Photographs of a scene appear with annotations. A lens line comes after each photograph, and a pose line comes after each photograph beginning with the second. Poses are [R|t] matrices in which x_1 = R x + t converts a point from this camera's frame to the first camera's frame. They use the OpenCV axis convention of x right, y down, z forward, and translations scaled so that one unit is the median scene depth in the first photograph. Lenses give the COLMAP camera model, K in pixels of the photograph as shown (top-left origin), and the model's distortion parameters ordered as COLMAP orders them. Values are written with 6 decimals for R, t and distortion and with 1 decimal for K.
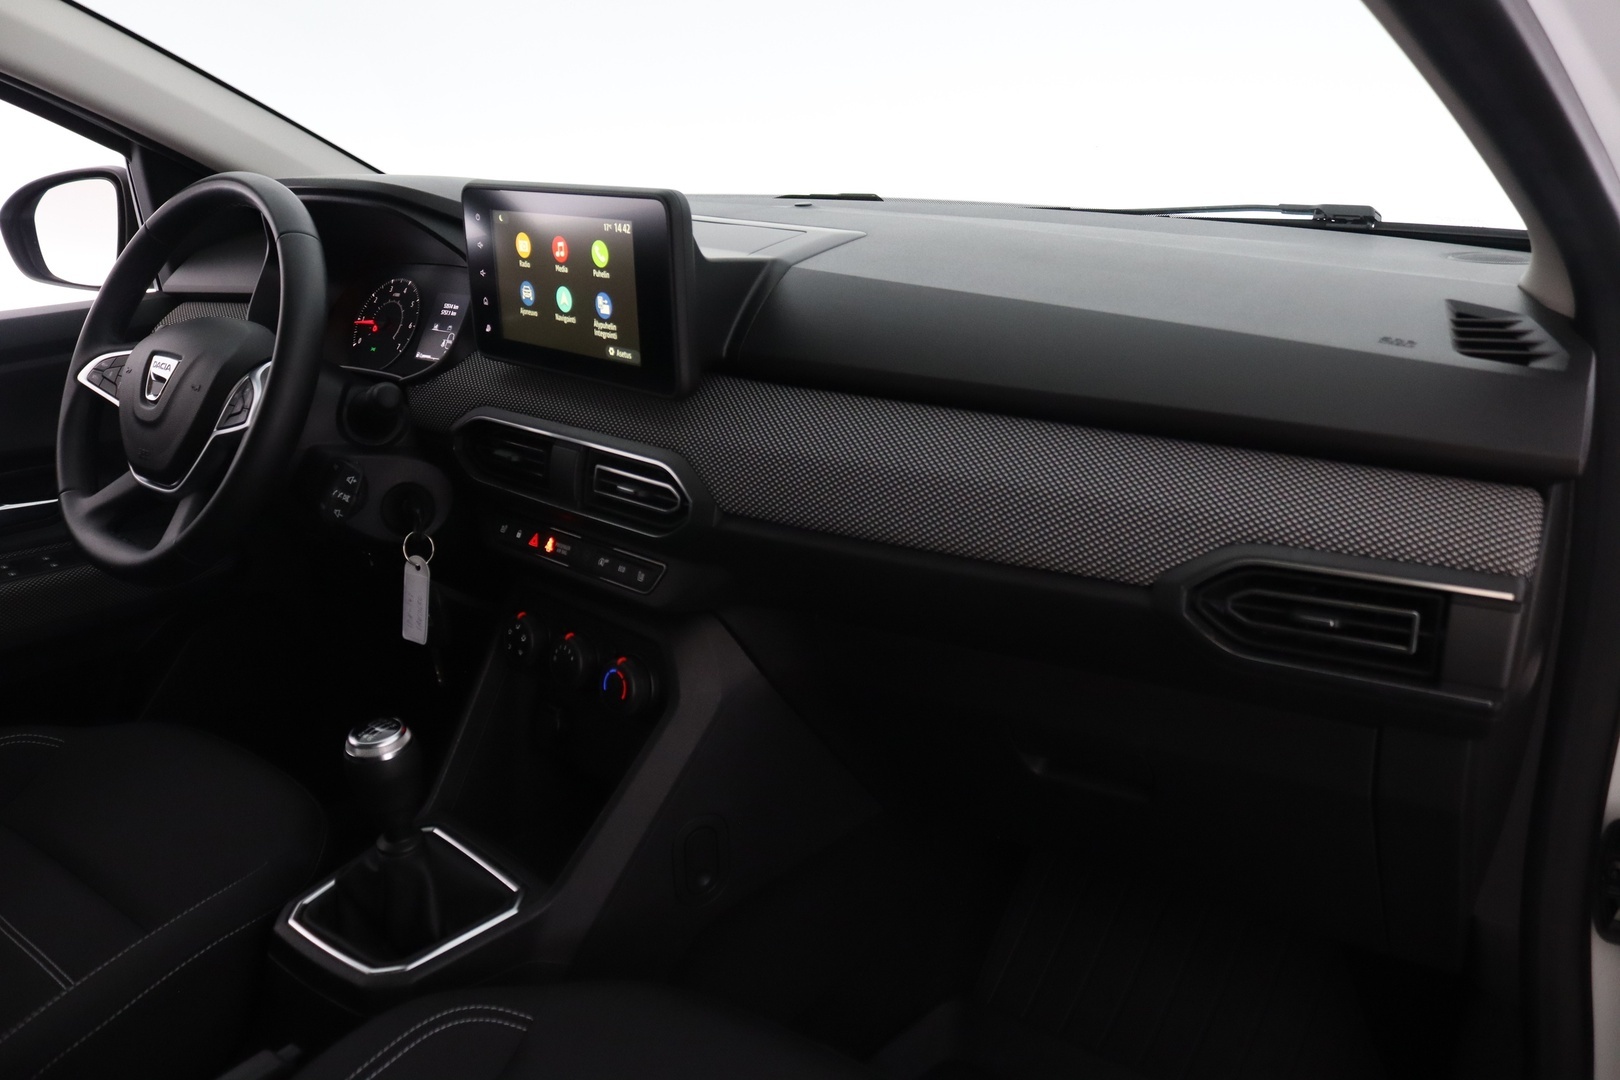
lens RADIAL K [[1335.5, 0, 804.3], [0, 1335.5, 544.9], [0, 0, 1]] dist [-0.122713, 0.002825]
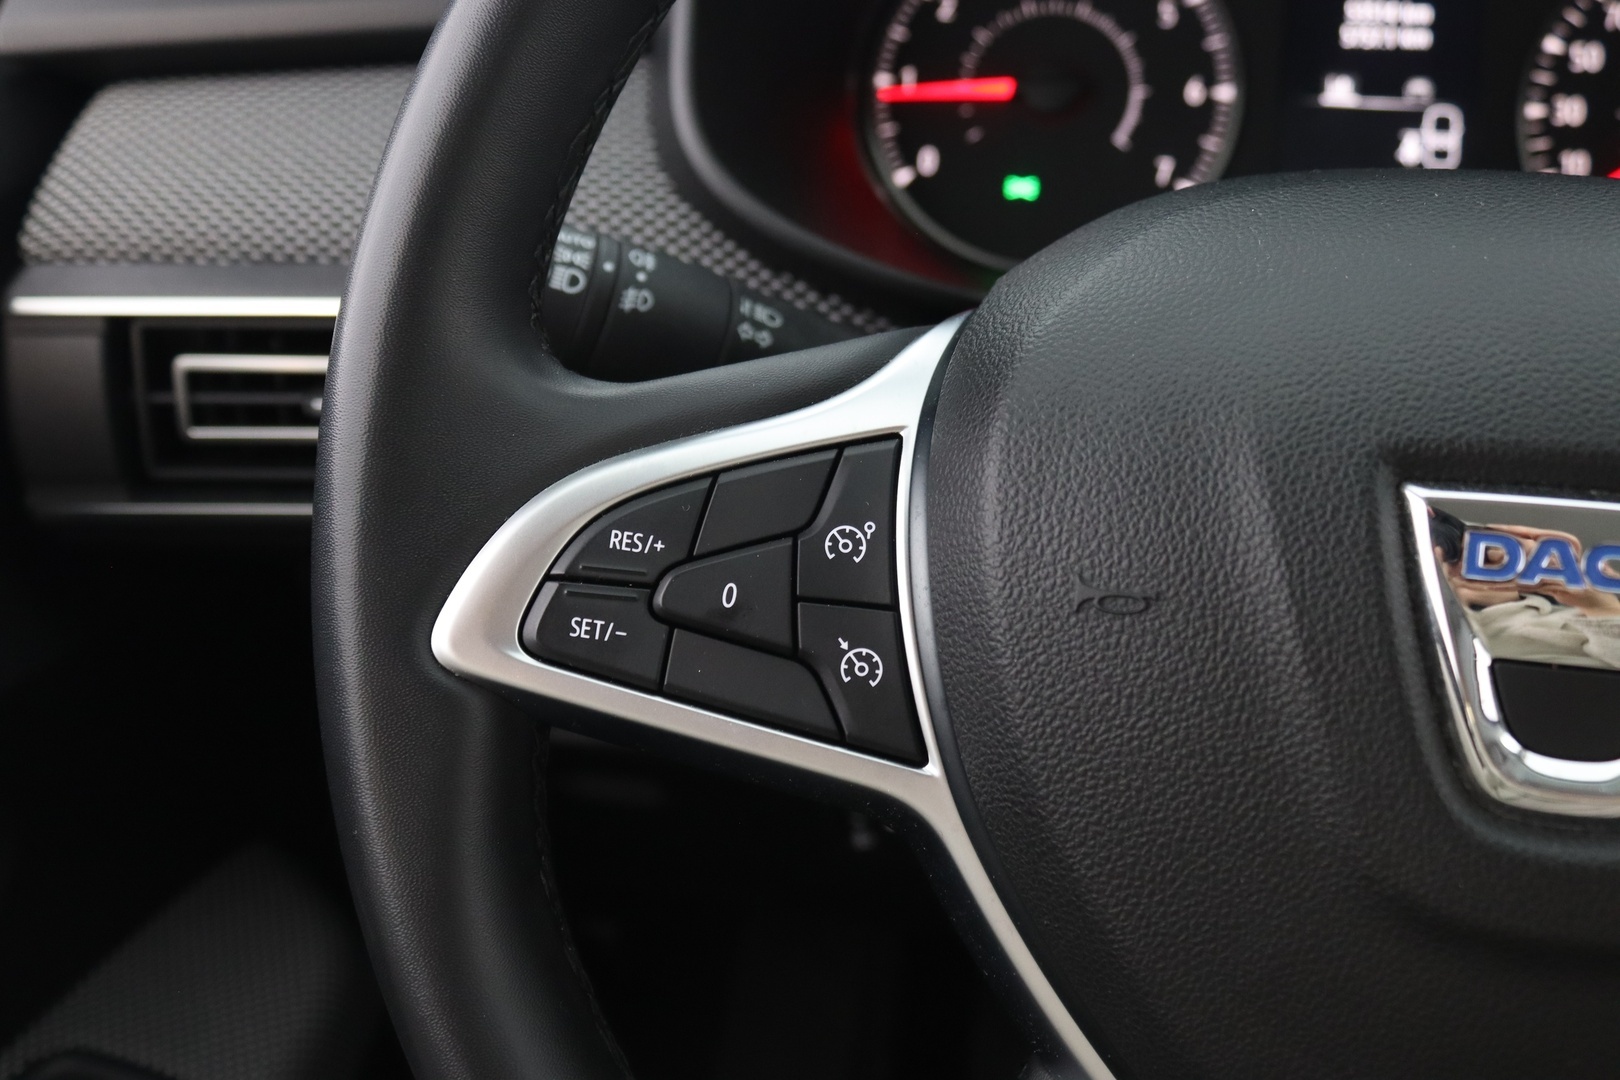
lens RADIAL K [[1697.8, 0, 819.8], [0, 1697.8, 532.9], [0, 0, 1]] dist [-0.081435, 0.000000]
pose [[0.900281, -0.211616, 0.380412, -0.718642], [0.147254, 0.970416, 0.191335, -0.212079], [-0.409647, -0.116238, 0.904808, 0.952105]]
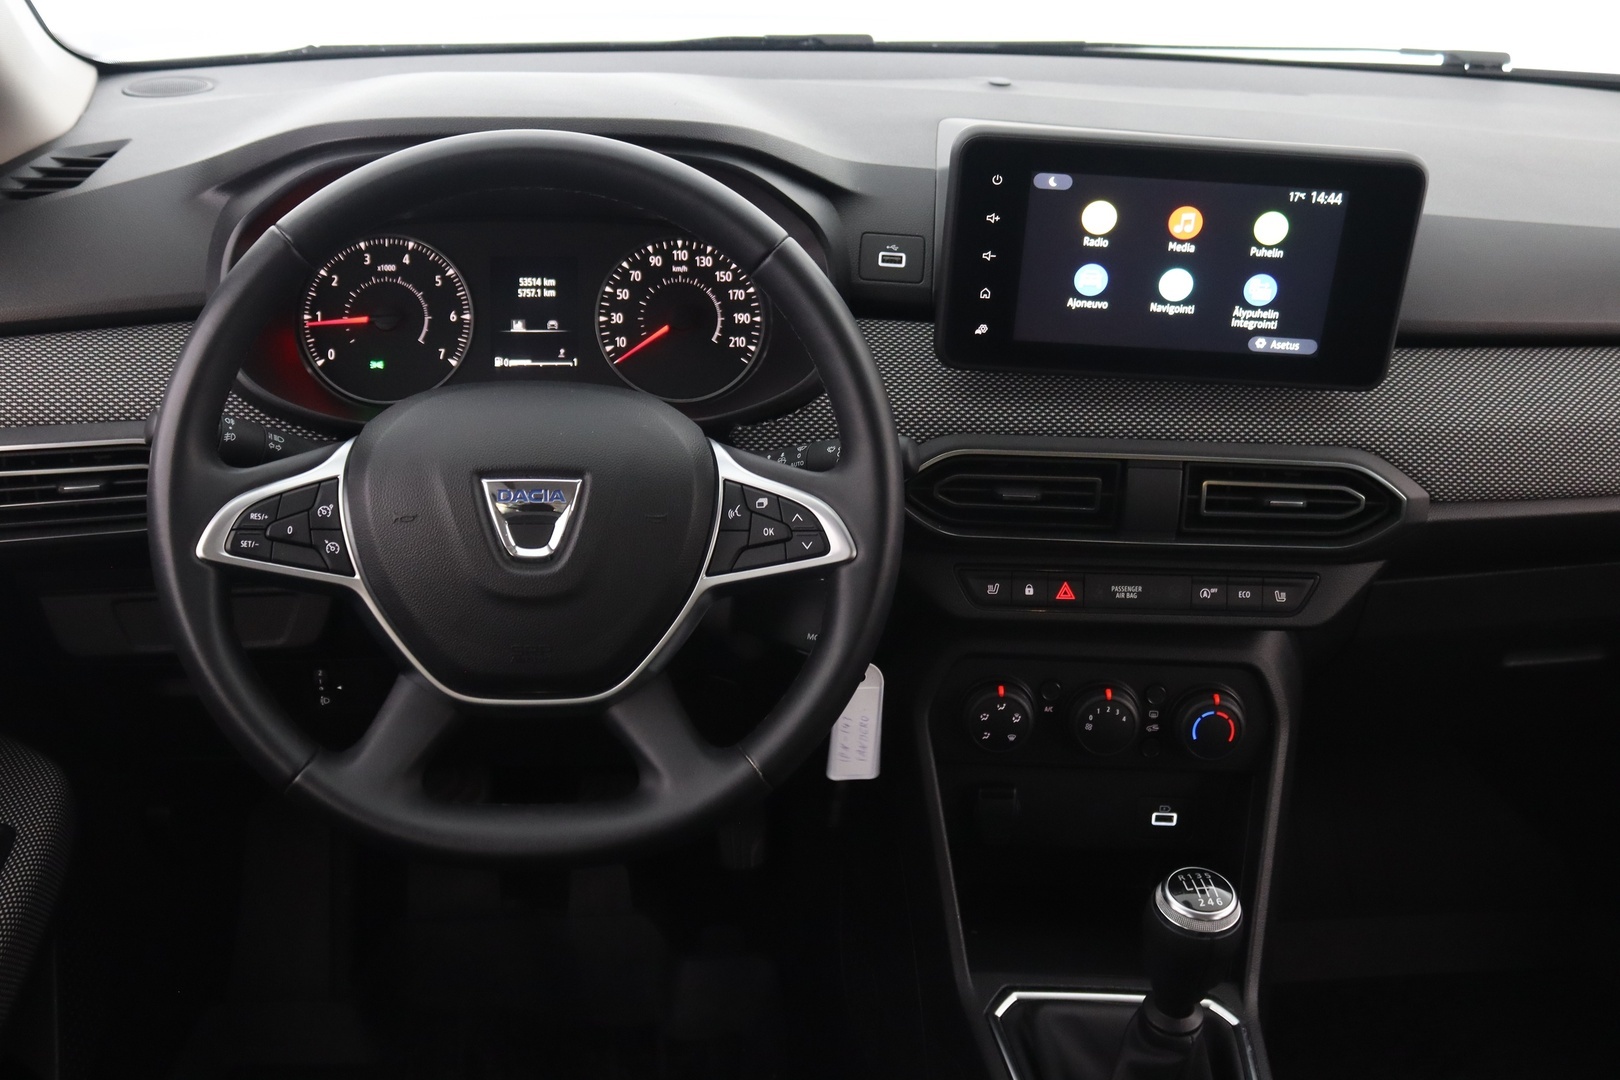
lens RADIAL K [[1697.8, 0, 806.8], [0, 1697.8, 536.1], [0, 0, 1]] dist [-0.081435, 0.000000]
pose [[0.700887, -0.273575, 0.658721, -0.999015], [0.169823, 0.960967, 0.218407, -0.289727], [-0.692760, -0.041212, 0.719989, 0.423941]]
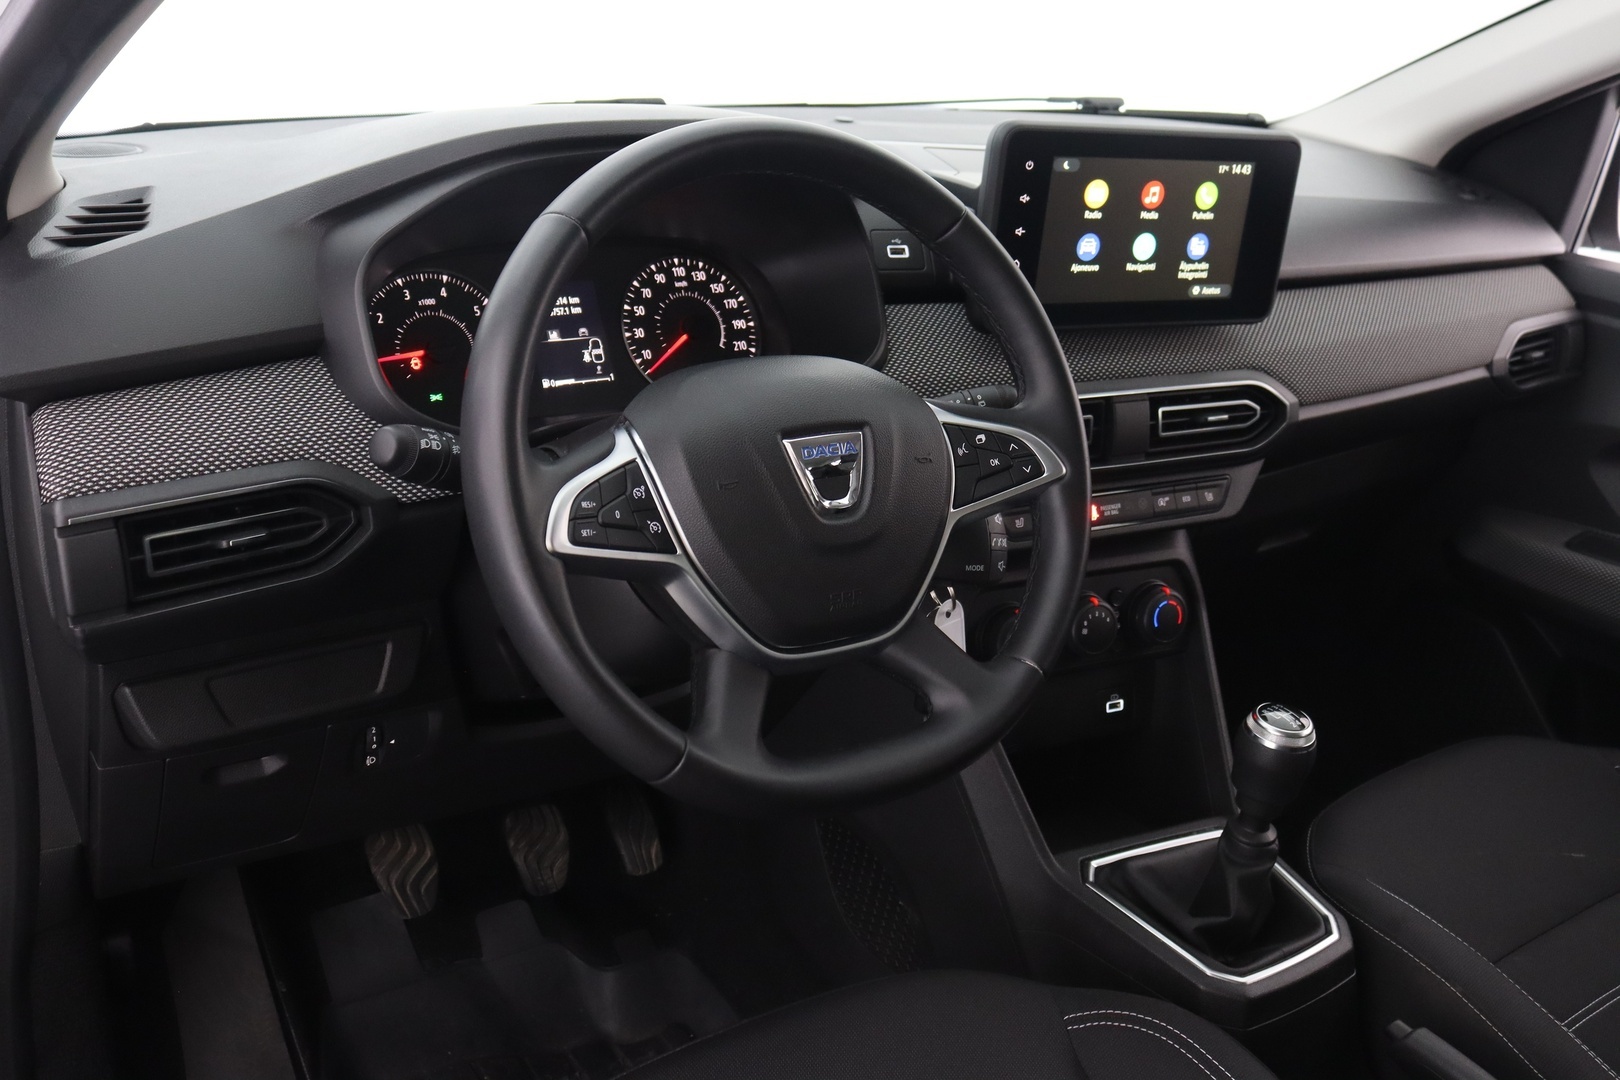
lens RADIAL K [[1494.5, 0, 814.0], [0, 1494.5, 539.9], [0, 0, 1]] dist [-0.109013, 0.000000]
pose [[0.309214, -0.315630, 0.897087, -1.248031], [0.229468, 0.940206, 0.251706, -0.302805], [-0.922893, 0.128022, 0.363152, 0.840426]]
